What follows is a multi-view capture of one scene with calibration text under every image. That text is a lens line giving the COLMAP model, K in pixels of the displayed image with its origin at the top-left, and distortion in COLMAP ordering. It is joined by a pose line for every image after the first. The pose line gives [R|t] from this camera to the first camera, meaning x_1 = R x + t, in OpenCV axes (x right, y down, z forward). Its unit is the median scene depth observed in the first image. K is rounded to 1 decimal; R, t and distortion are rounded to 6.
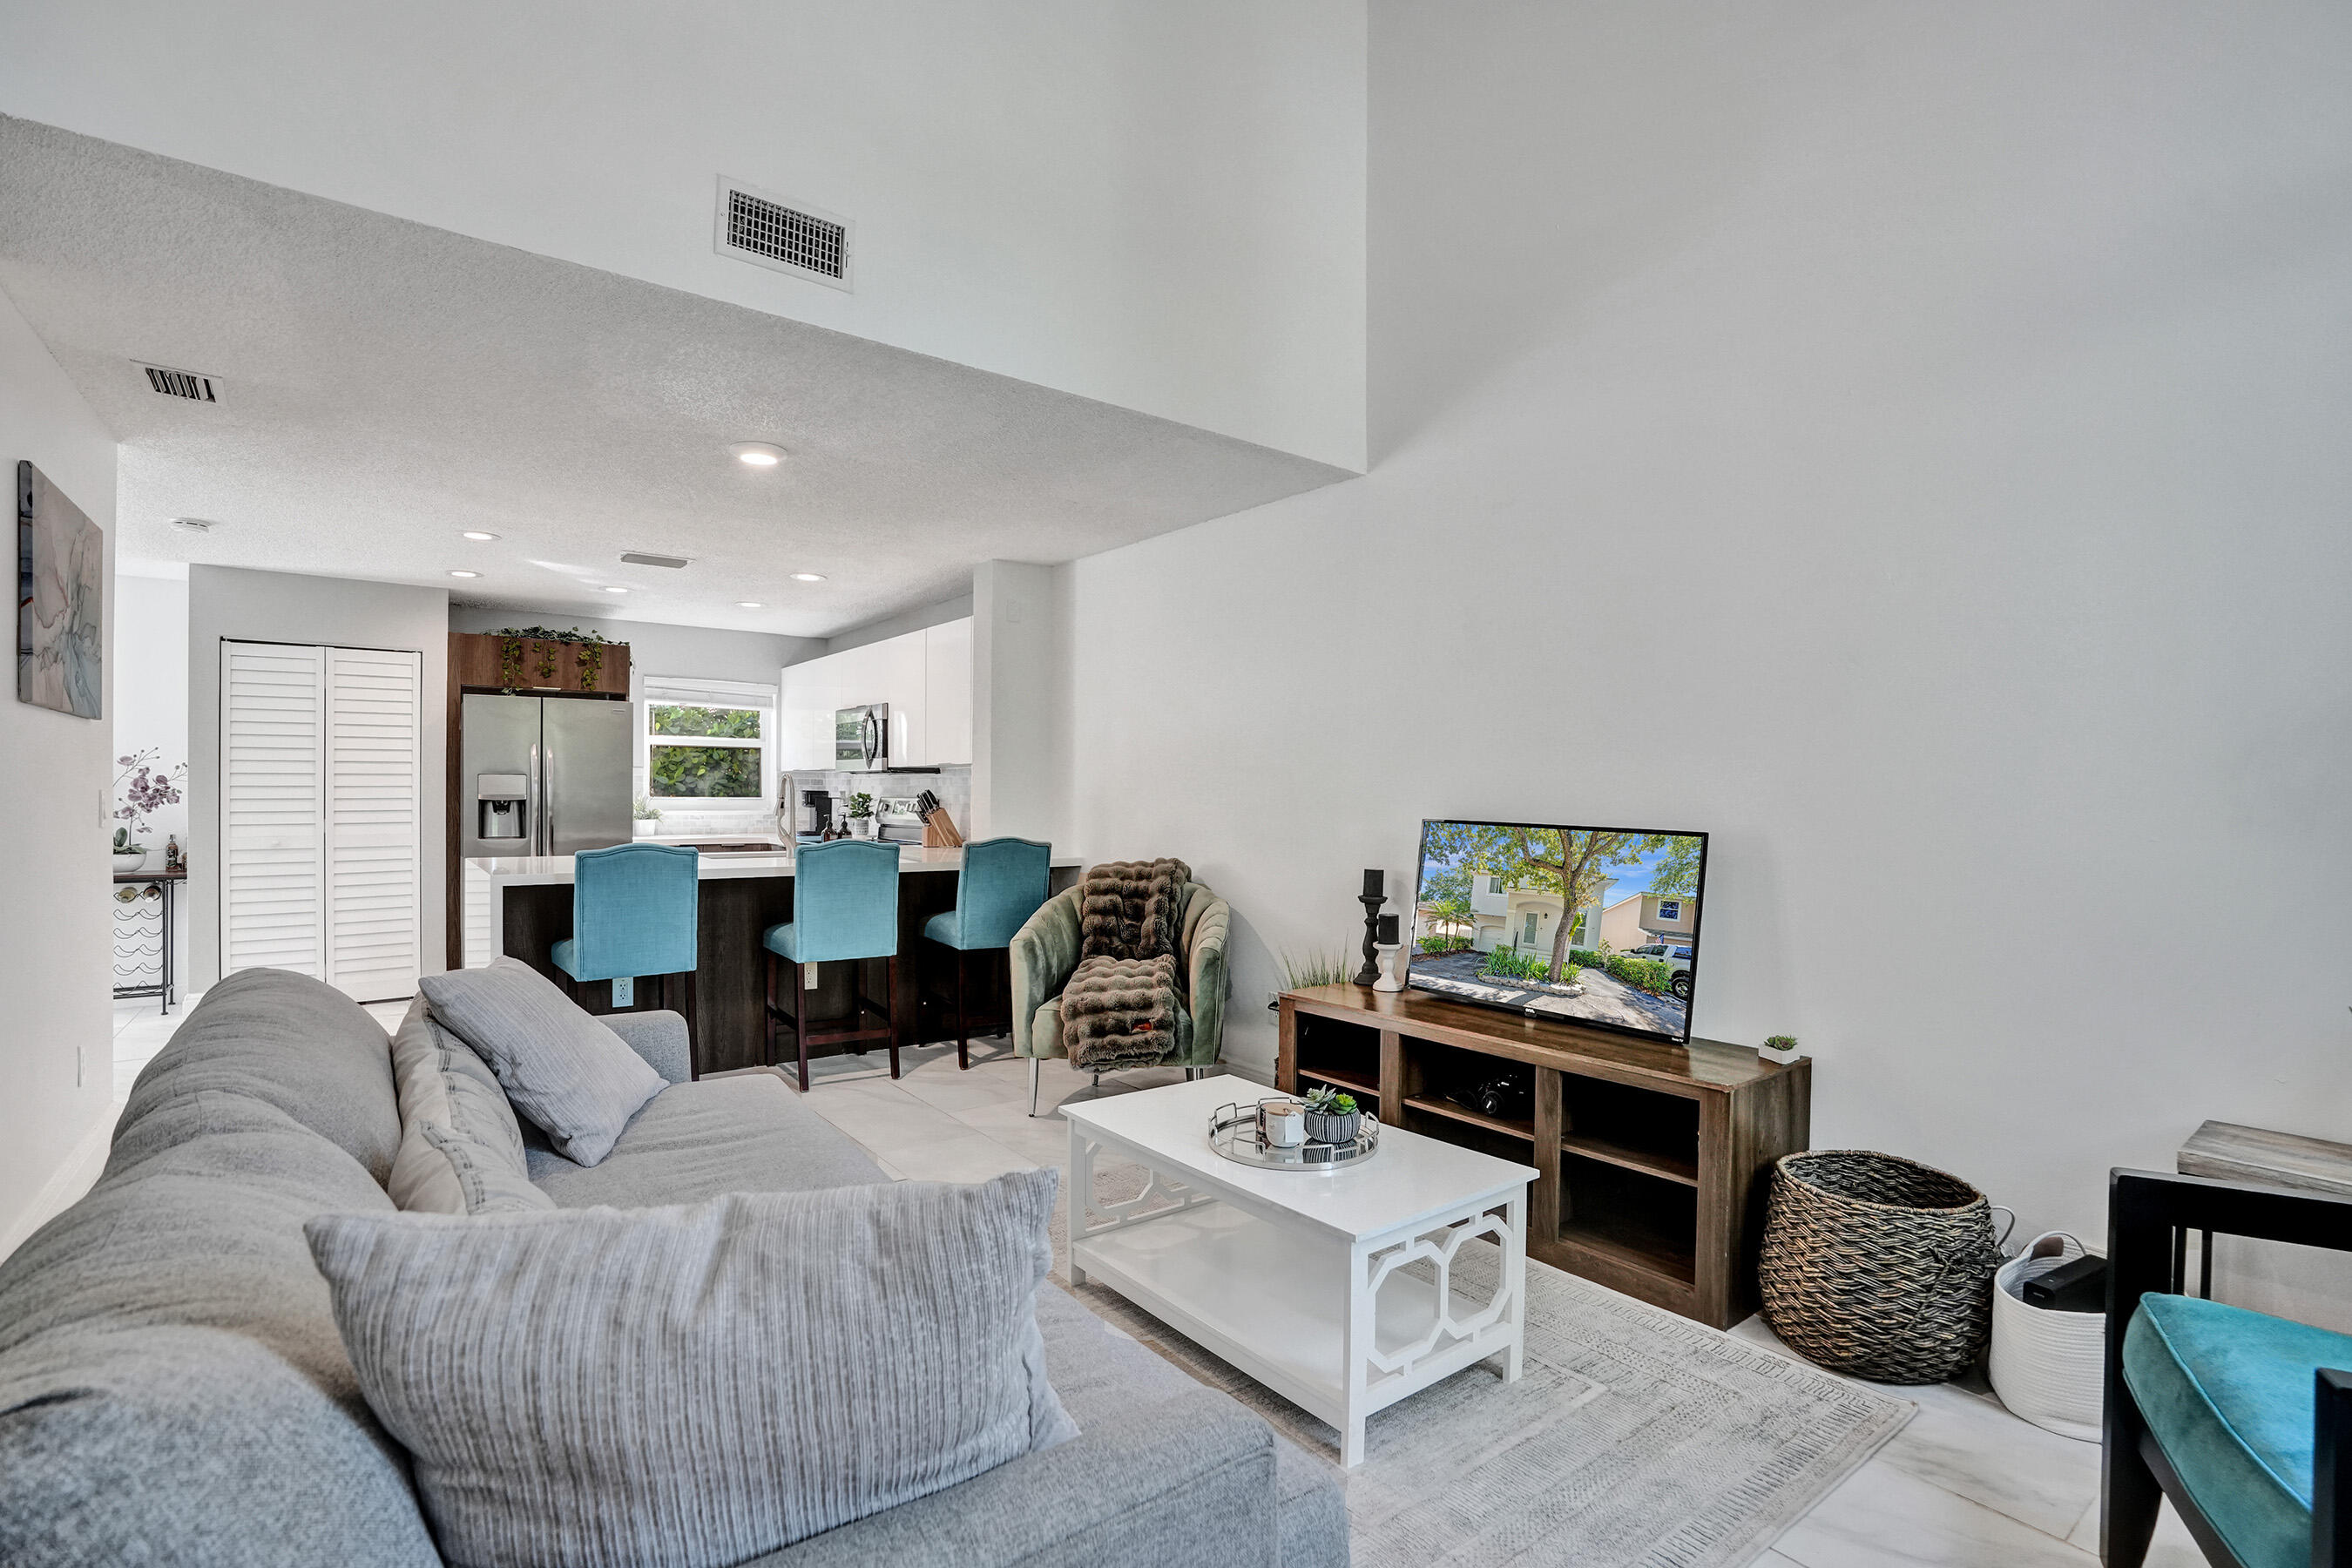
lens RADIAL K [[1087.4, 0, 1176.8], [0, 1087.4, 811.2], [0, 0, 1]] dist [-0.055951, 0.019028]
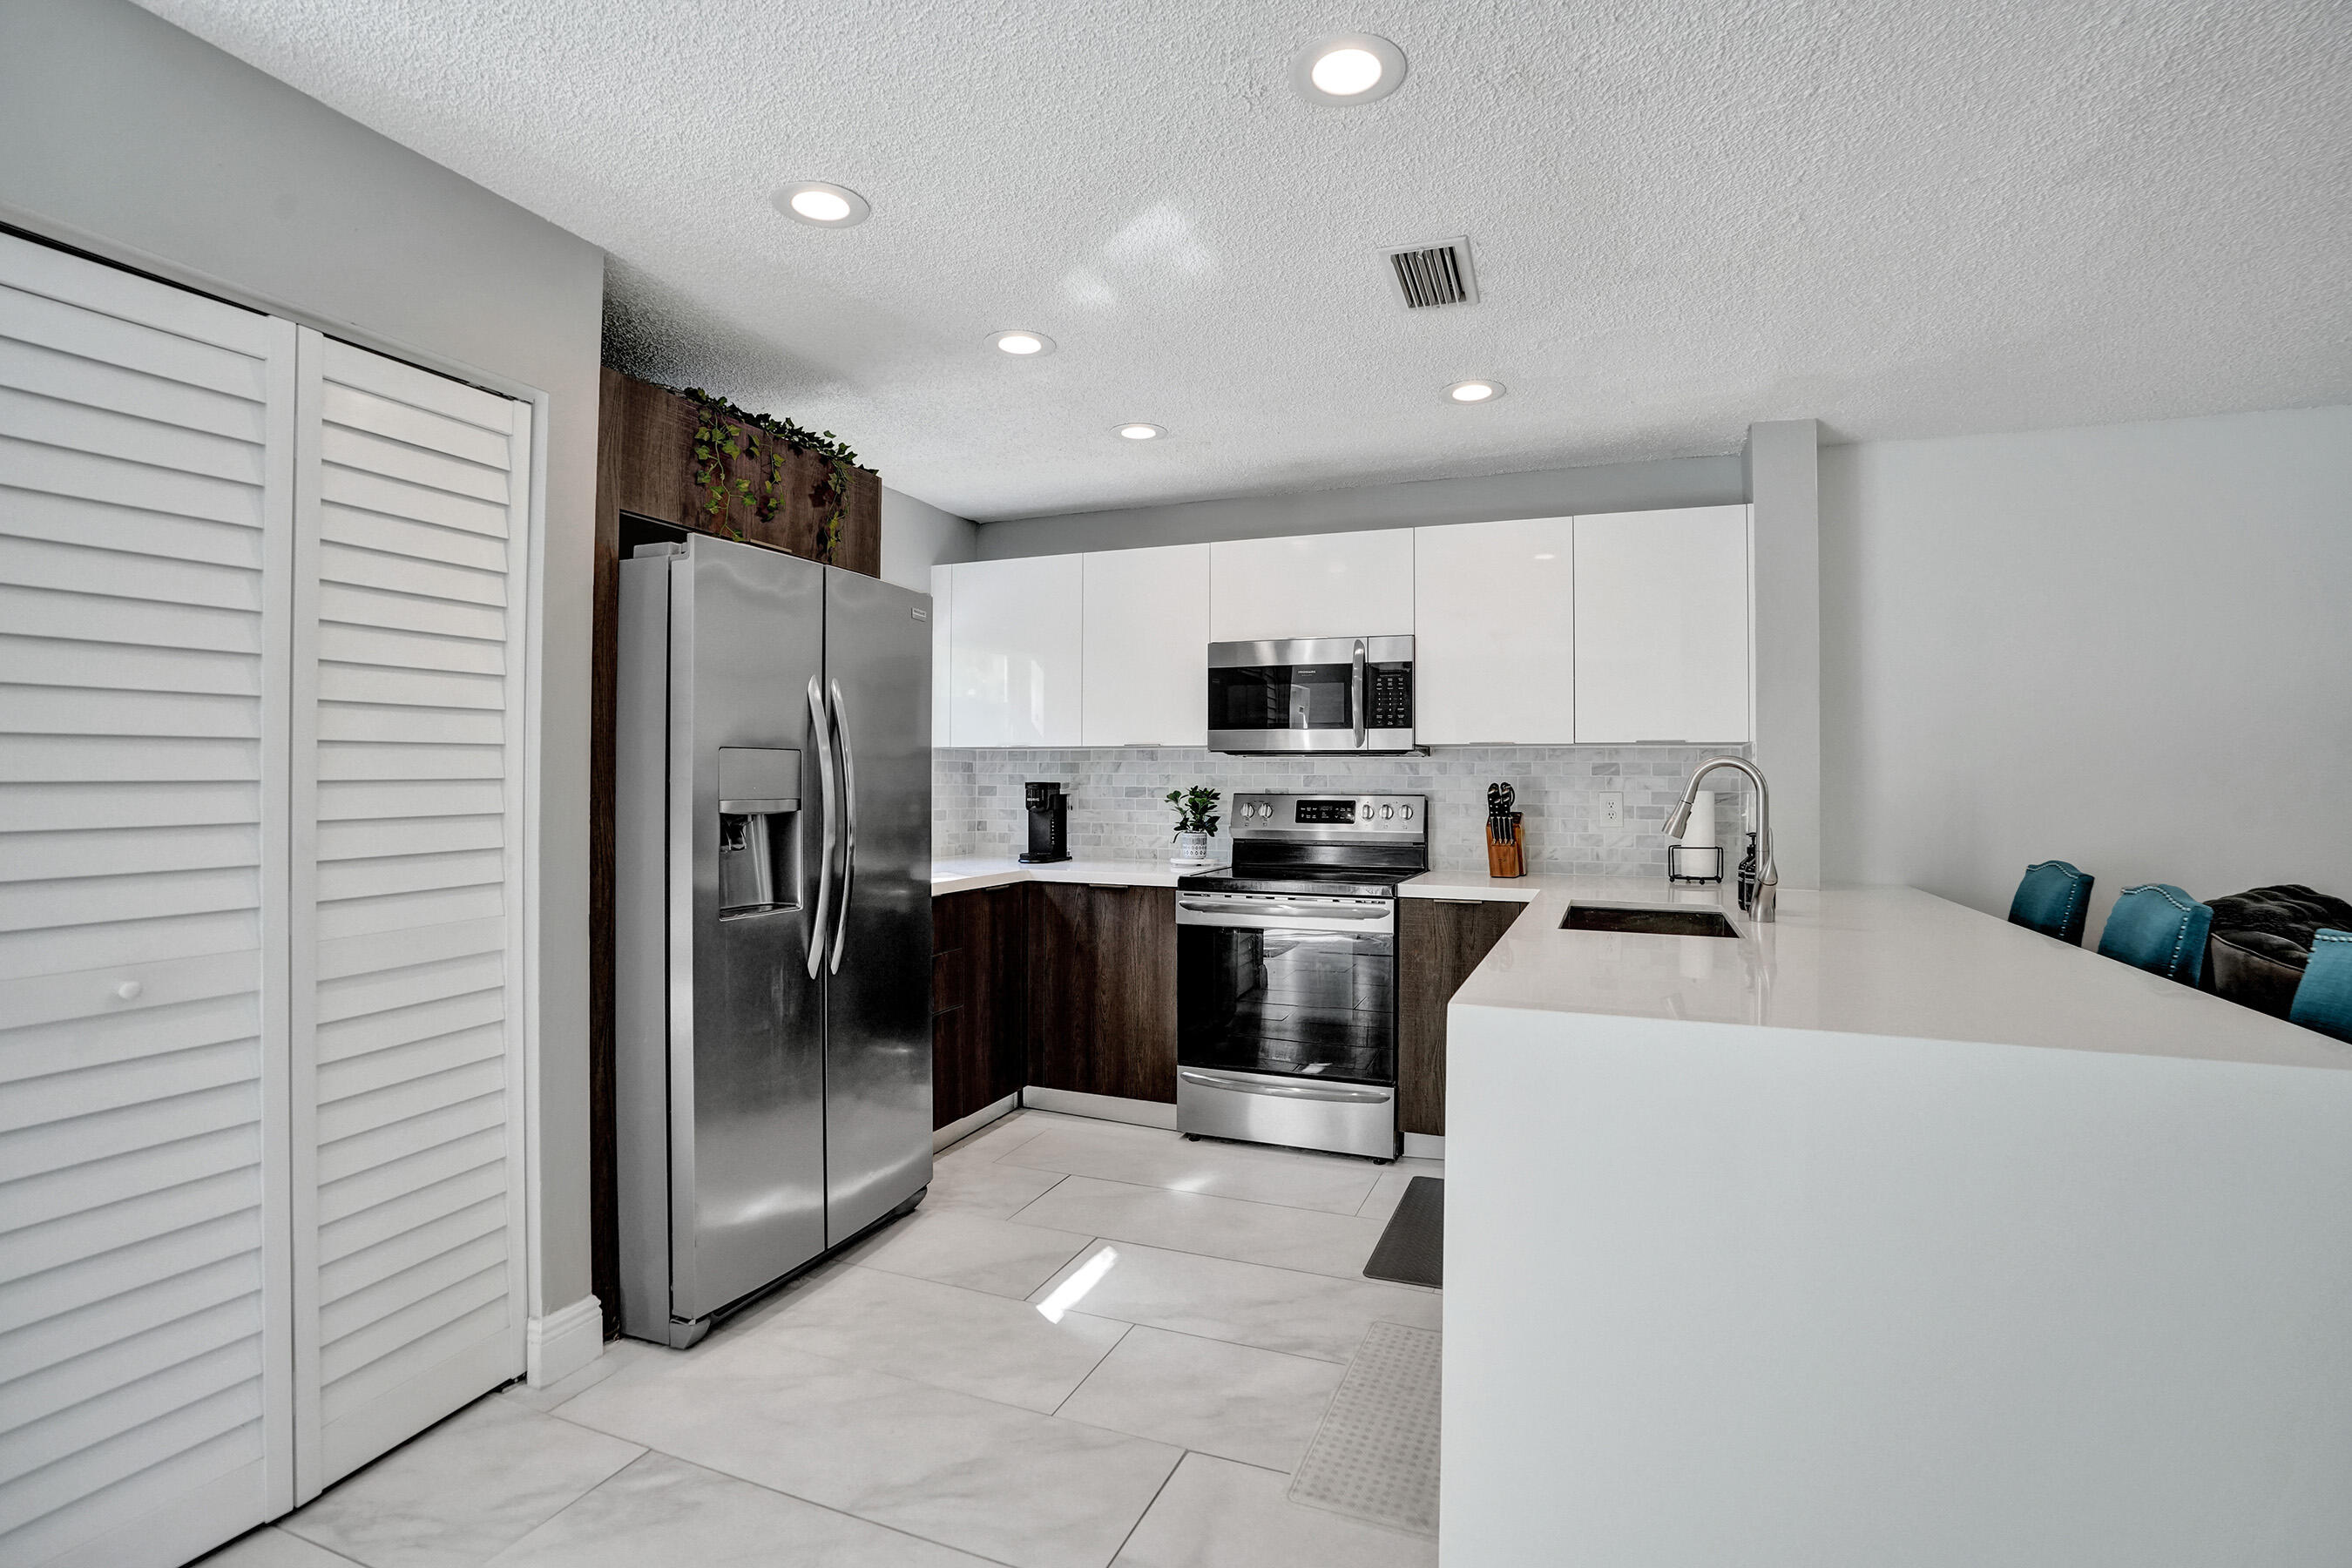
lens RADIAL K [[1087.4, 0, 1193.9], [0, 1087.4, 778.1], [0, 0, 1]] dist [-0.055951, 0.019028]
pose [[0.864402, -0.000984, 0.502801, -0.926514], [0.007180, 0.999920, -0.010386, -0.024220], [-0.502751, 0.012587, 0.864340, 0.767904]]
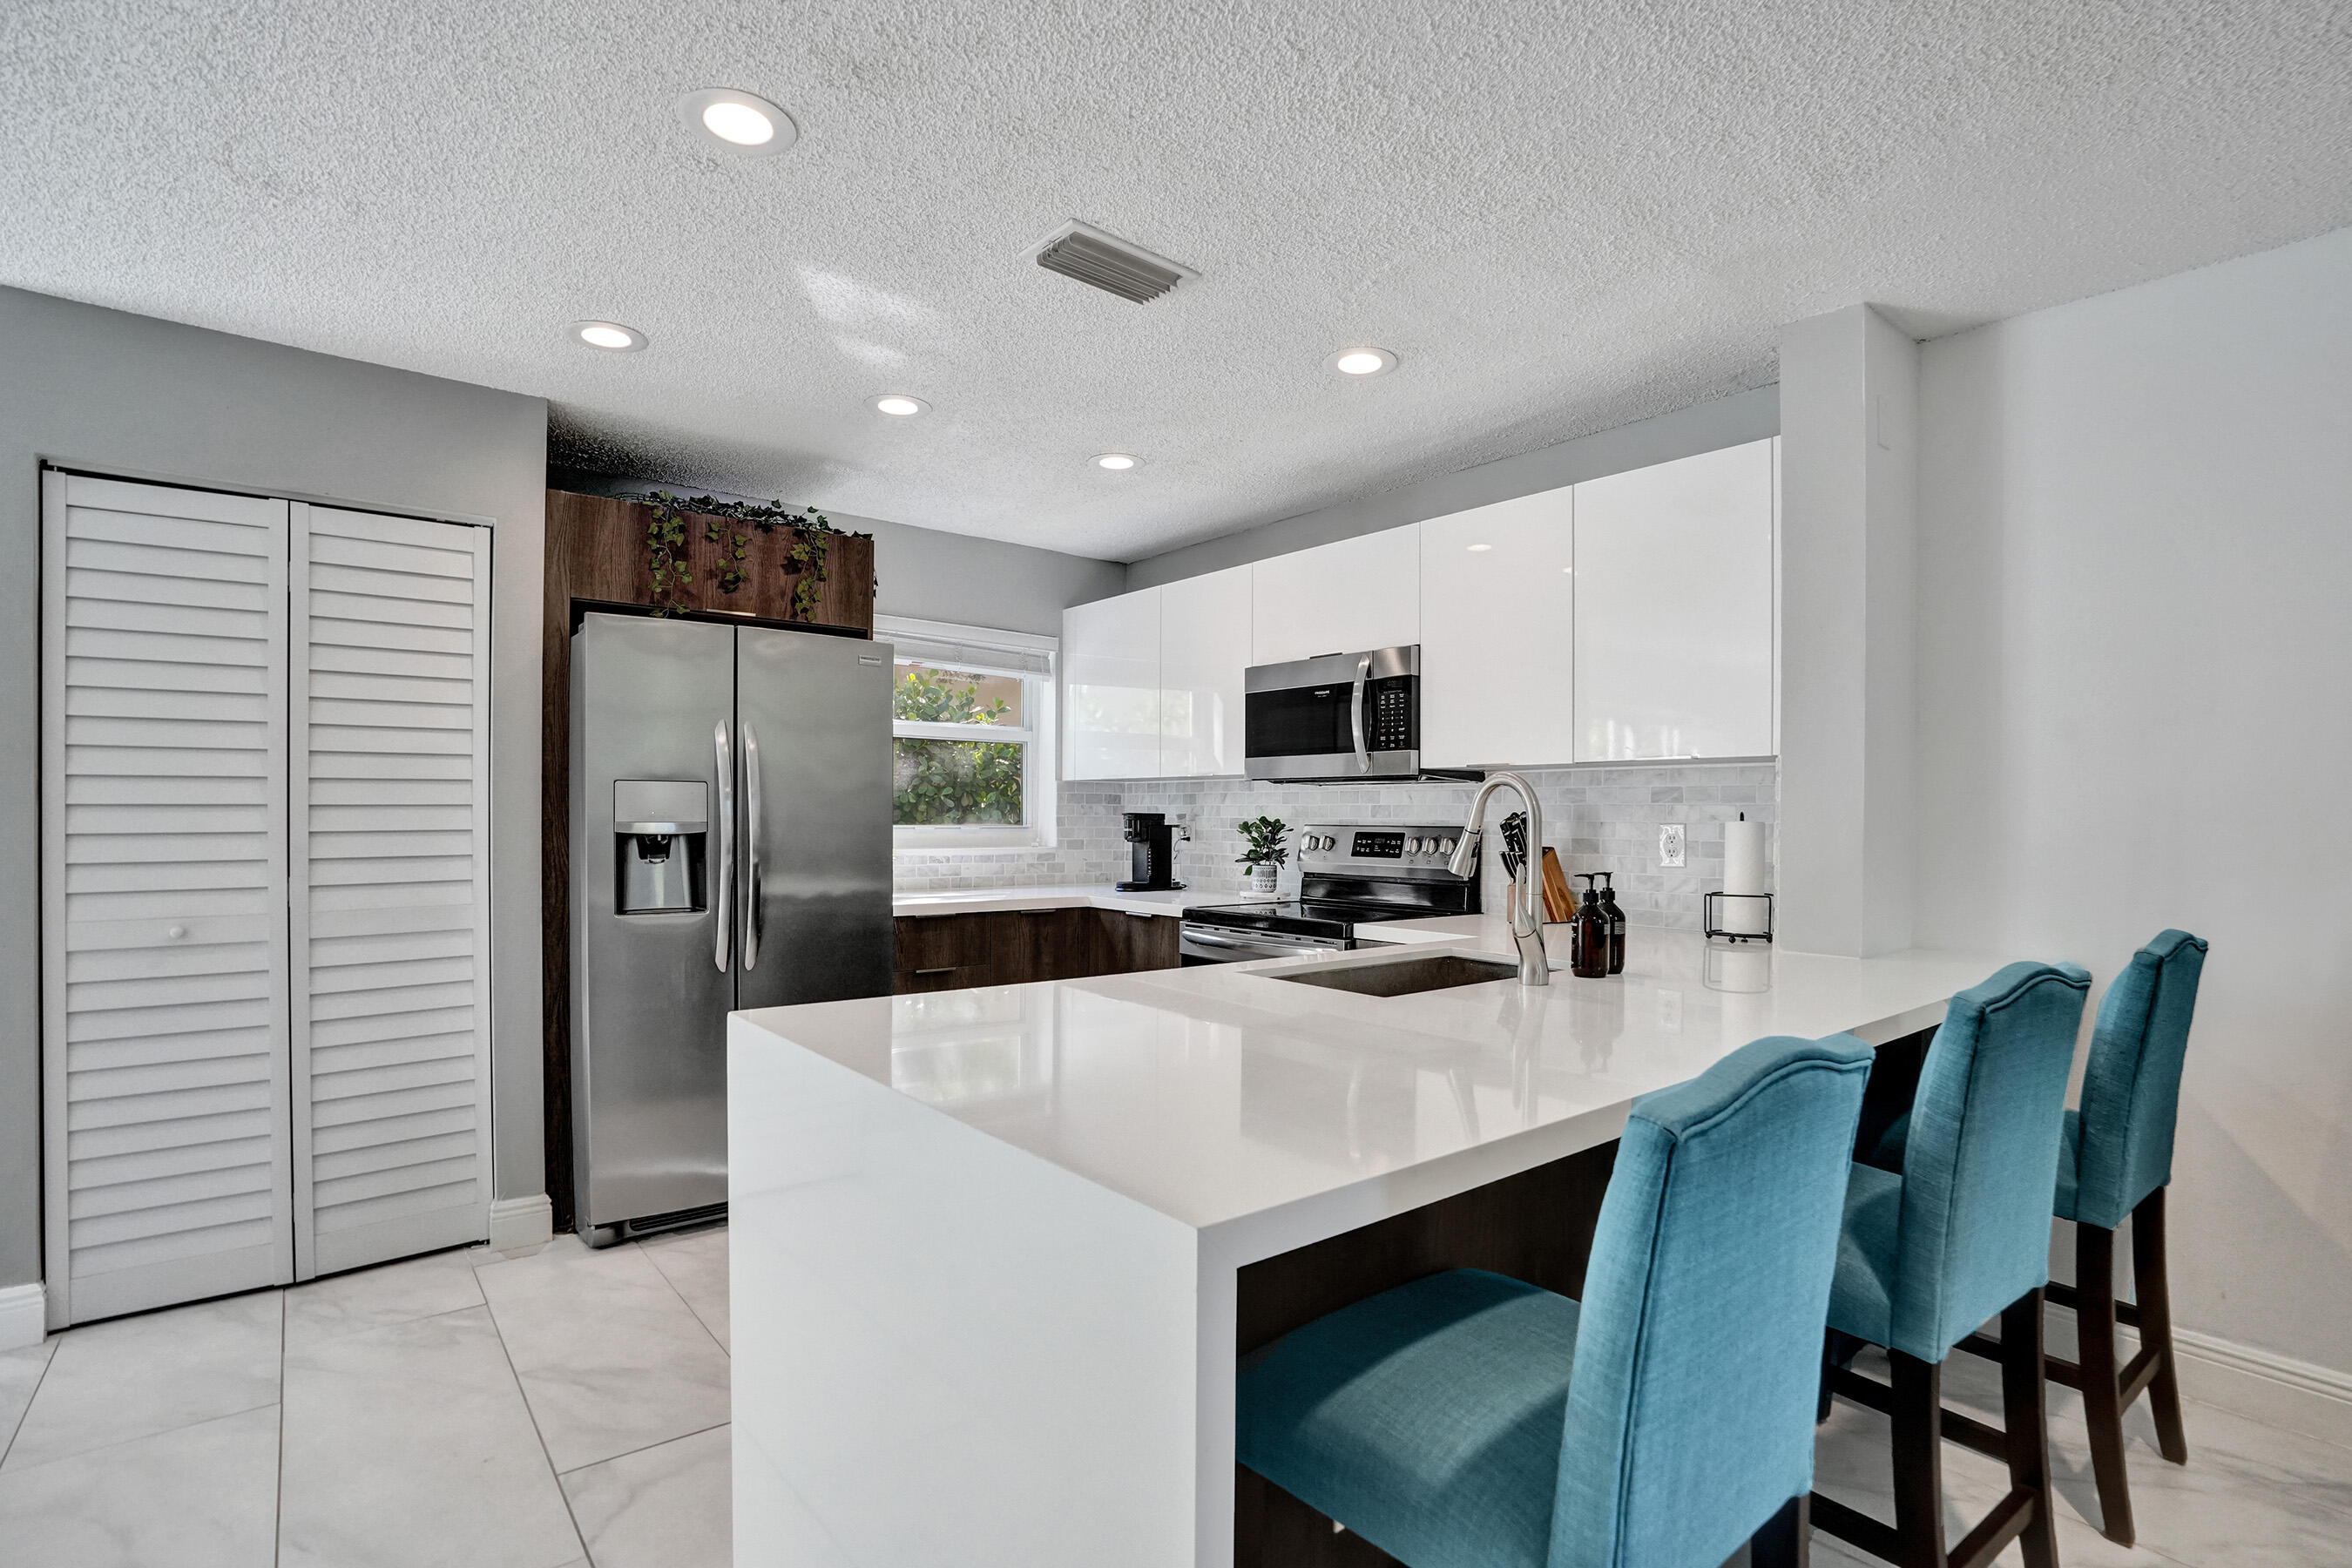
lens RADIAL K [[1087.4, 0, 1170.8], [0, 1087.4, 848.6], [0, 0, 1]] dist [-0.055951, 0.019028]
pose [[0.999496, -0.000805, 0.031744, -0.556418], [0.000317, 0.999882, 0.015386, -0.014508], [-0.031753, -0.015368, 0.999378, 0.671106]]
